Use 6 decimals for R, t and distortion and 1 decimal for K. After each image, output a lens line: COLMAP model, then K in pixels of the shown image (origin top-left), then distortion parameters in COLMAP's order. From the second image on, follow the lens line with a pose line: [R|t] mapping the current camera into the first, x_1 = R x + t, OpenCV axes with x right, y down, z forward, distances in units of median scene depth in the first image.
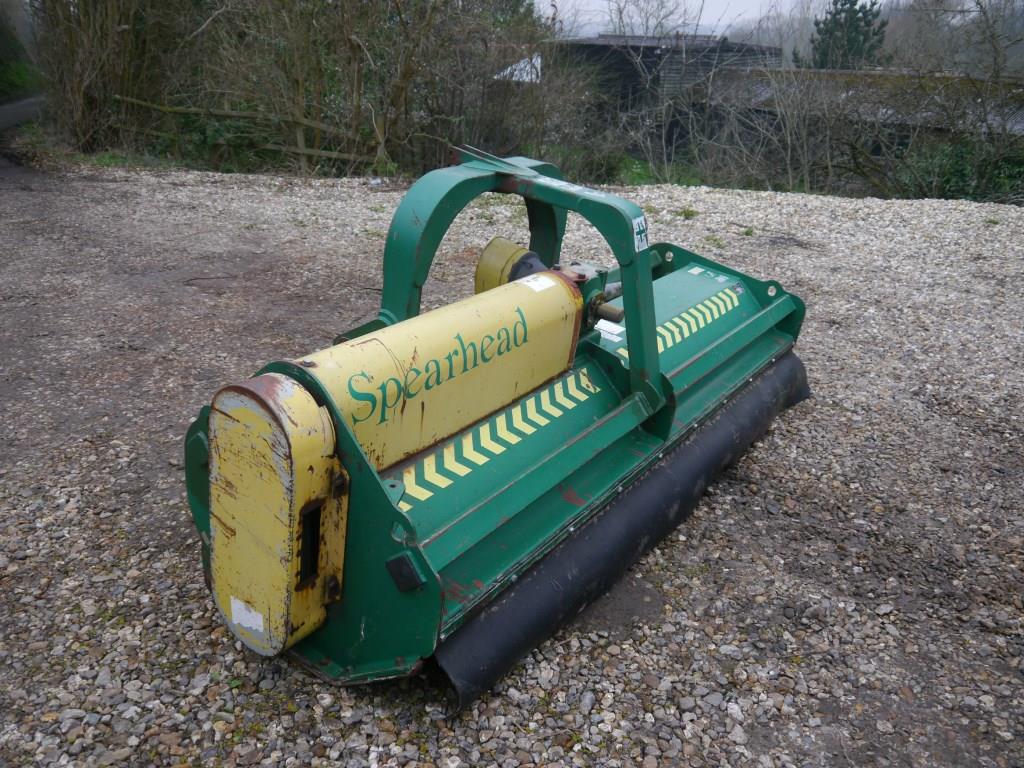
lens RADIAL K [[849.5, 0, 514.2], [0, 849.5, 388.9], [0, 0, 1]] dist [-0.032393, 0.011275]
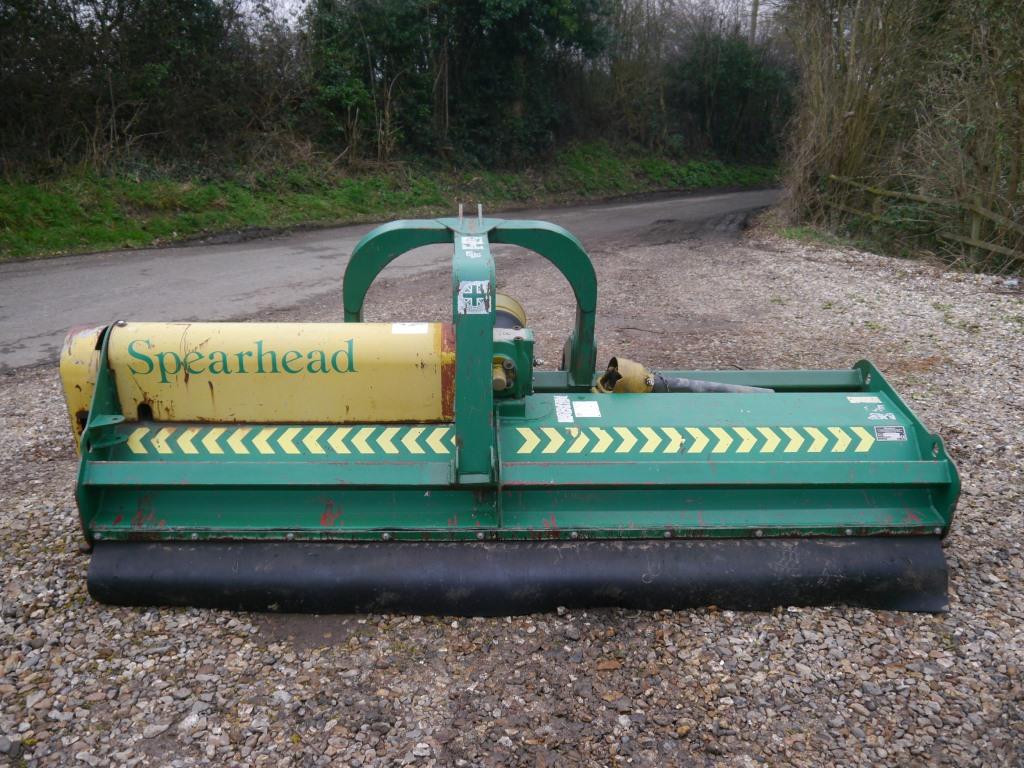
lens RADIAL K [[849.5, 0, 514.2], [0, 849.5, 388.9], [0, 0, 1]] dist [-0.032393, 0.011275]
pose [[0.597668, 0.228380, -0.768528, 1.094467], [-0.299286, 0.952831, 0.050401, -0.167200], [0.743788, 0.199886, 0.637828, 0.497415]]
